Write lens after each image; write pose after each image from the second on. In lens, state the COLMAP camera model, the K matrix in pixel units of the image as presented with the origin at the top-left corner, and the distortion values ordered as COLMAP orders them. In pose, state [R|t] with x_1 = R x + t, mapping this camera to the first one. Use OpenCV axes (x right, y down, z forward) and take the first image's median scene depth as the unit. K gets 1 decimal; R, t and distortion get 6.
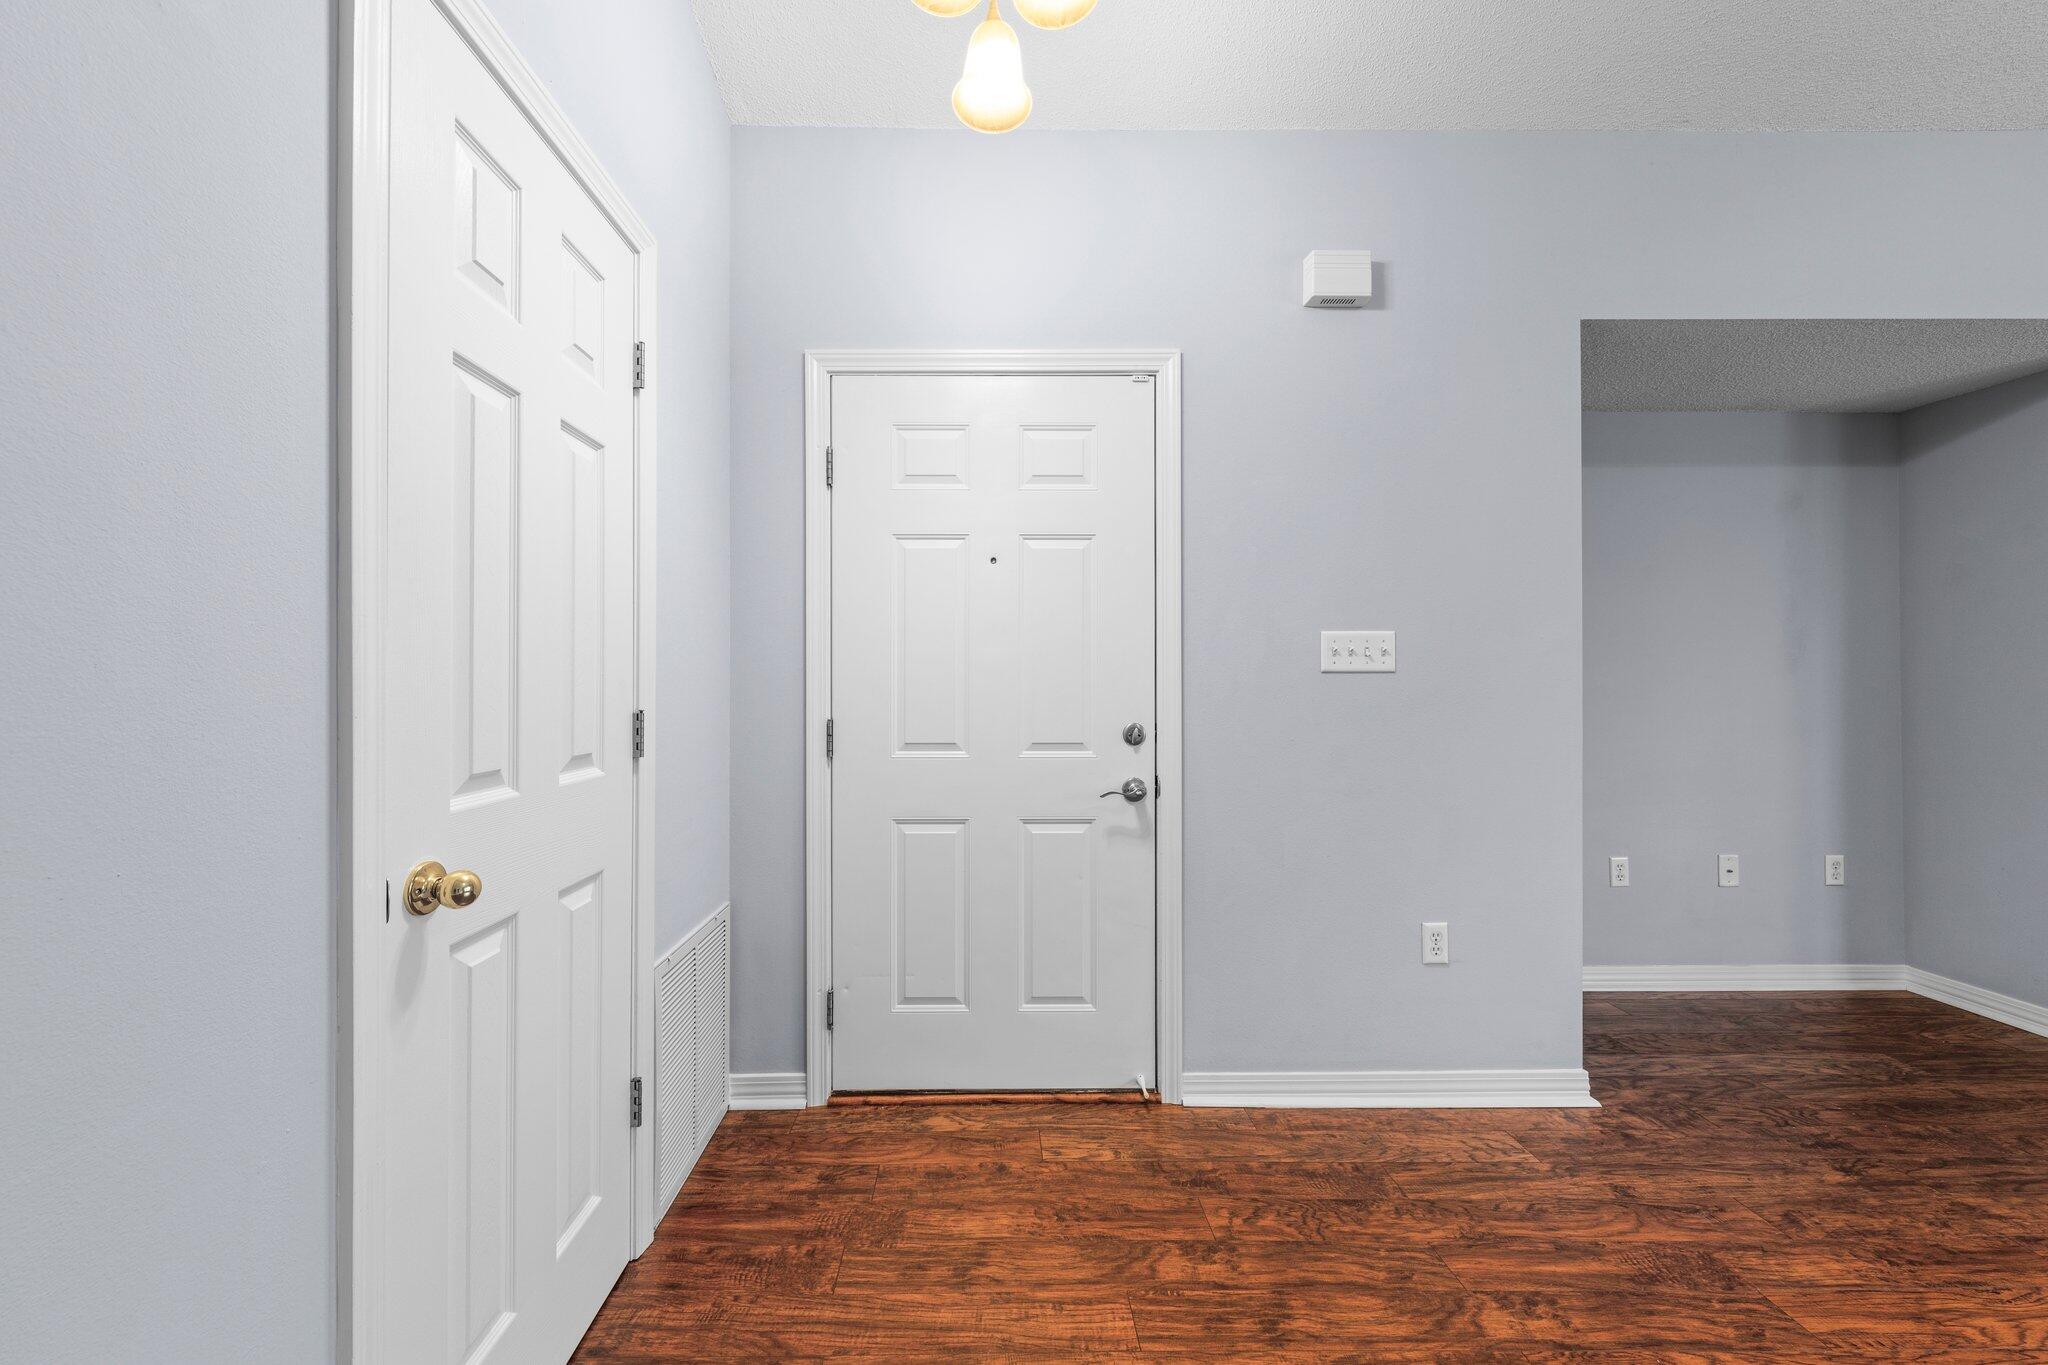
lens RADIAL K [[727.8, 0, 994.2], [0, 727.8, 679.6], [0, 0, 1]] dist [0.002256, -0.000161]
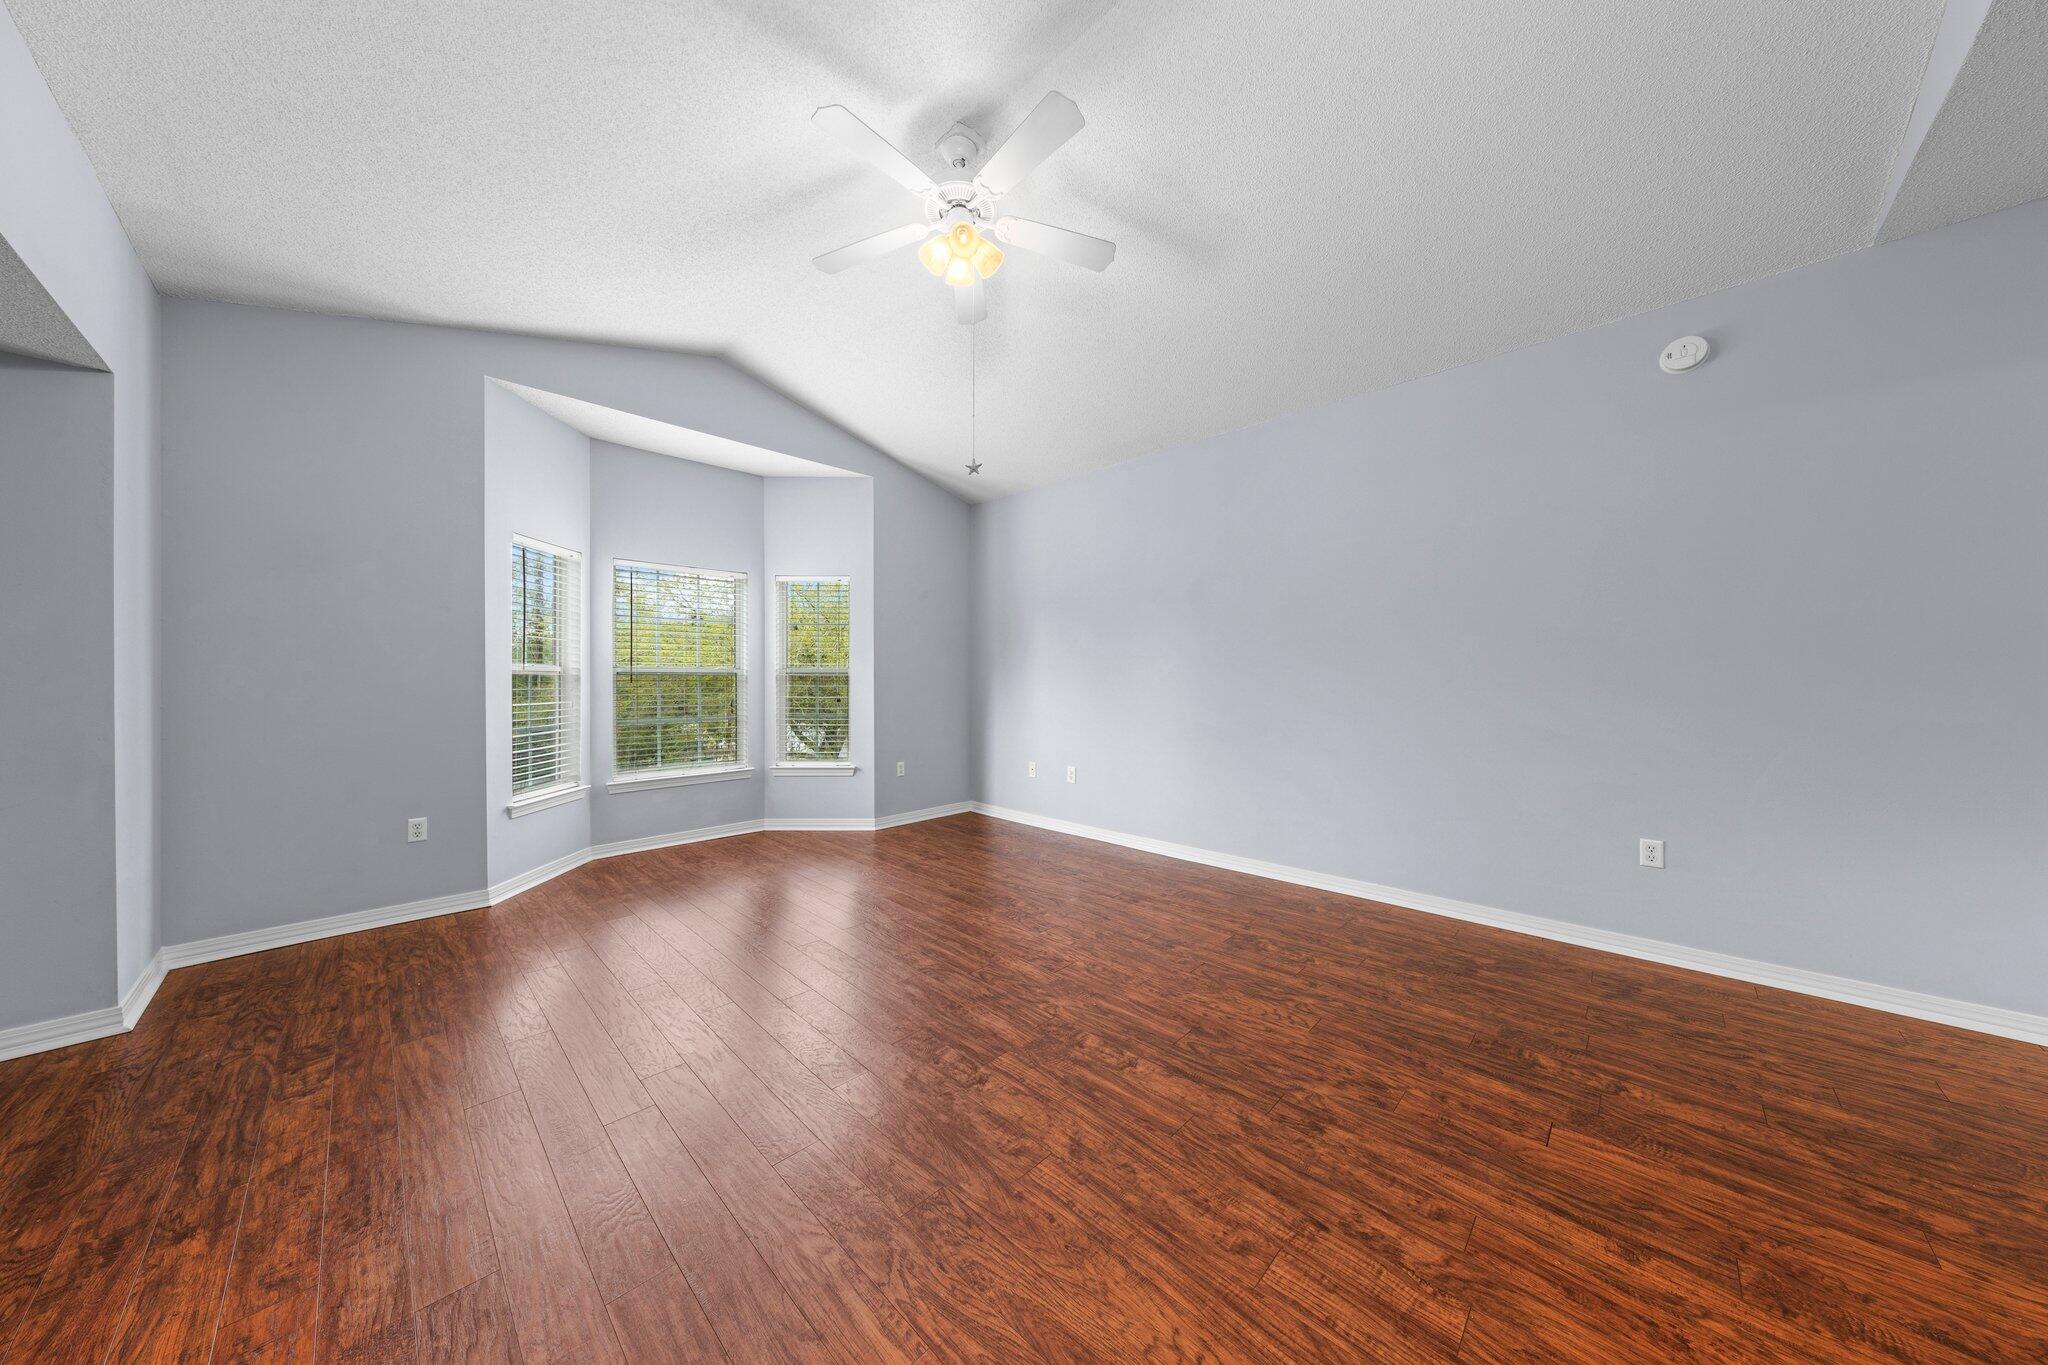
lens RADIAL K [[654.0, 0, 1014.5], [0, 654.0, 680.6], [0, 0, 1]] dist [0.010880, -0.001773]
pose [[-0.704463, 0.000910, 0.709740, -0.107246], [-0.000324, 0.999999, -0.001604, 0.004041], [-0.709741, -0.001360, -0.704462, 0.856263]]
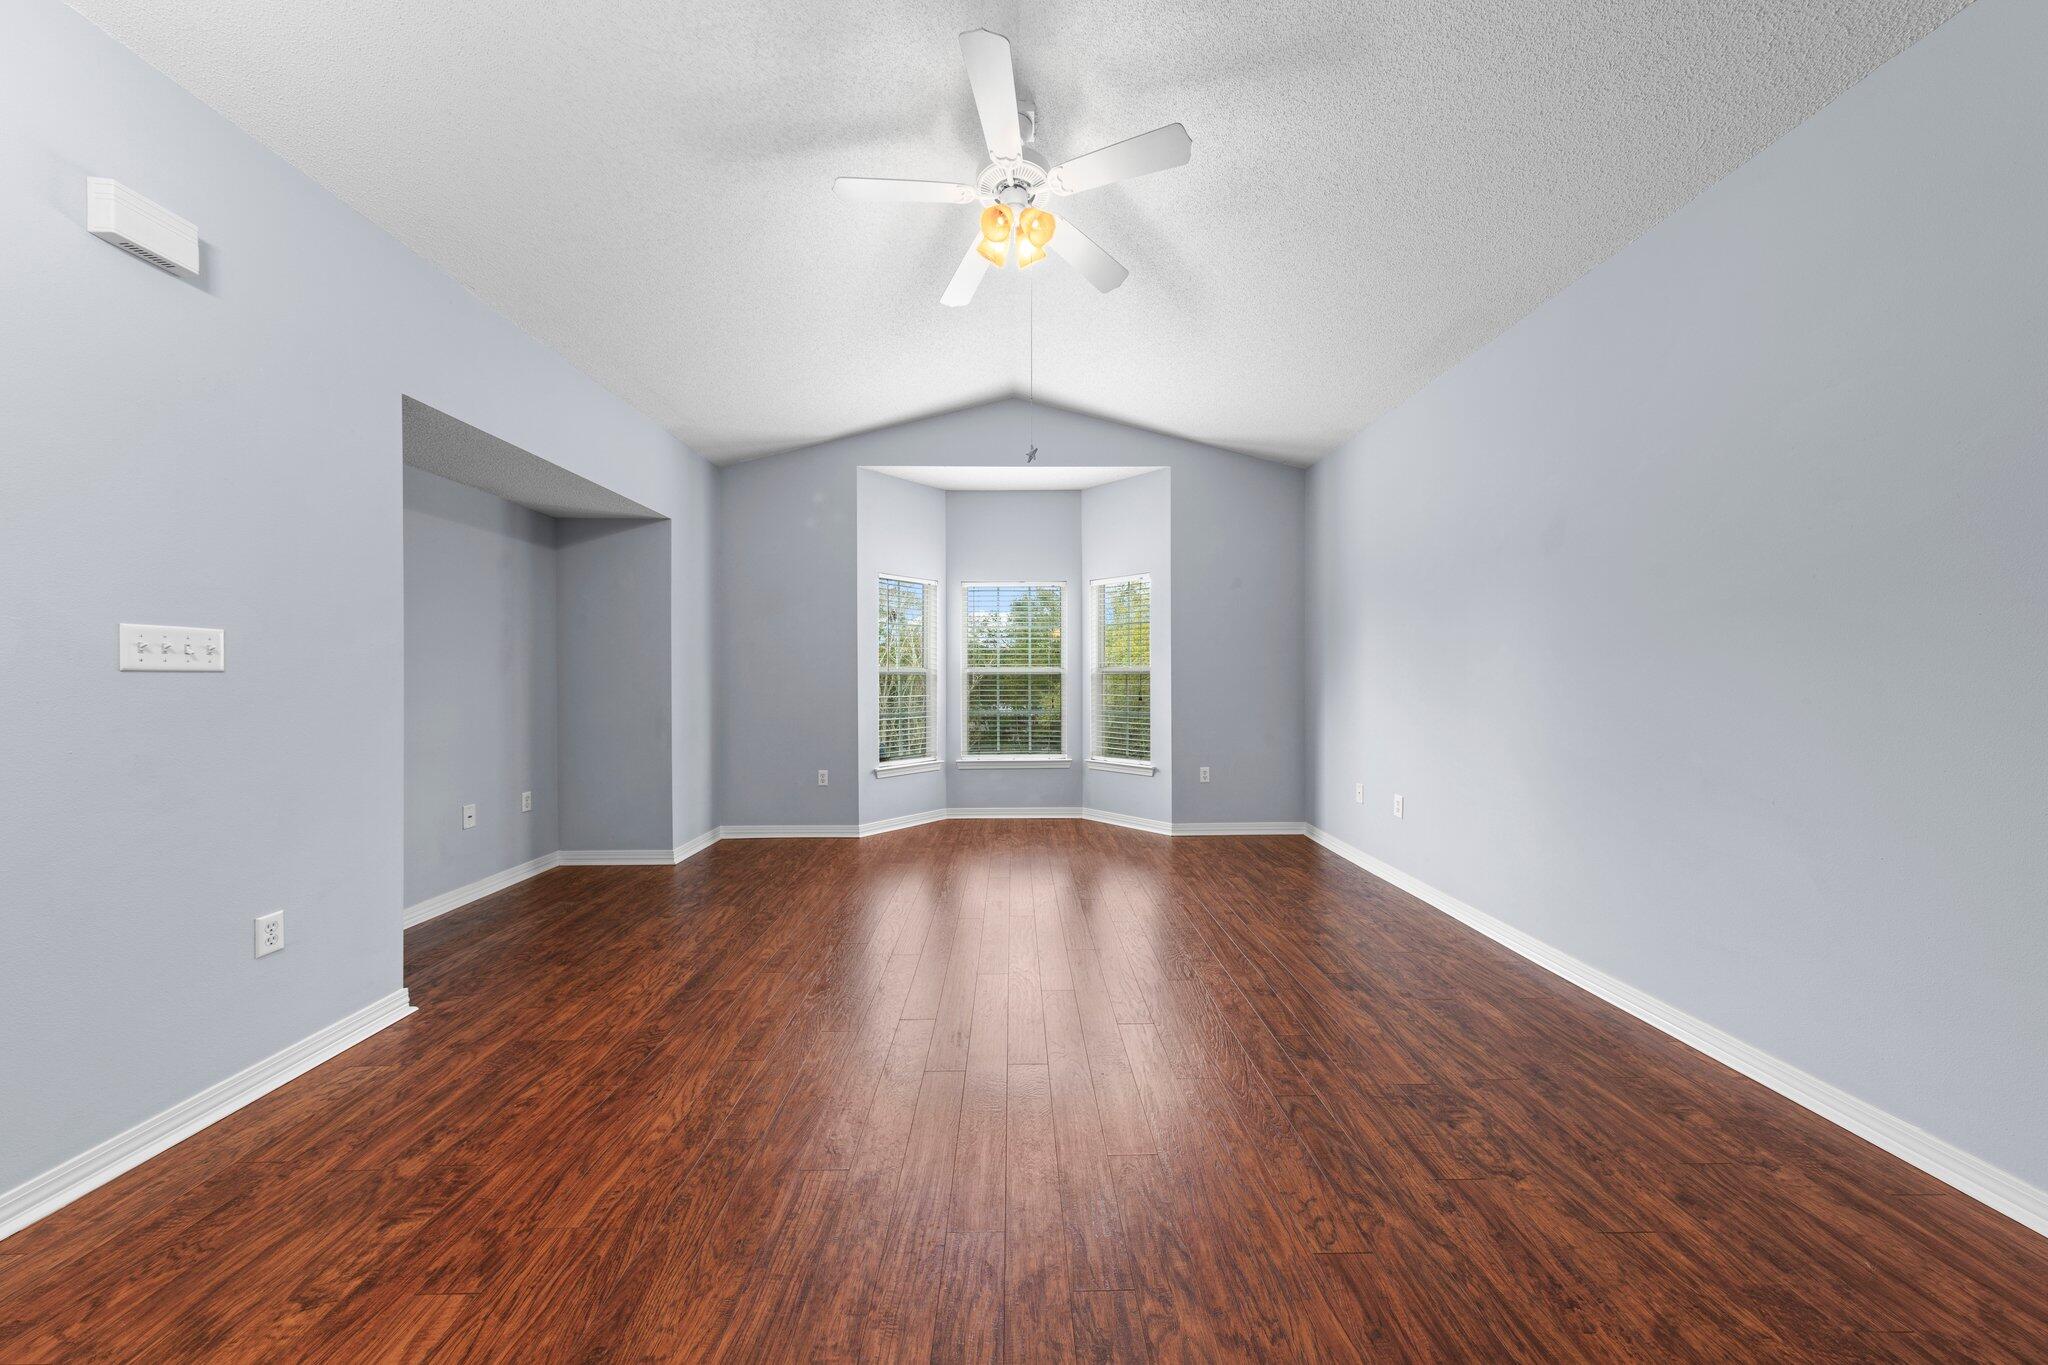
lens RADIAL K [[654.0, 0, 1014.5], [0, 654.0, 680.6], [0, 0, 1]] dist [0.010880, -0.001773]
pose [[0.005821, -0.002178, 0.999981, -0.383915], [-0.000434, 0.999998, 0.002180, -0.000811], [-0.999983, -0.000446, 0.005820, -0.074475]]
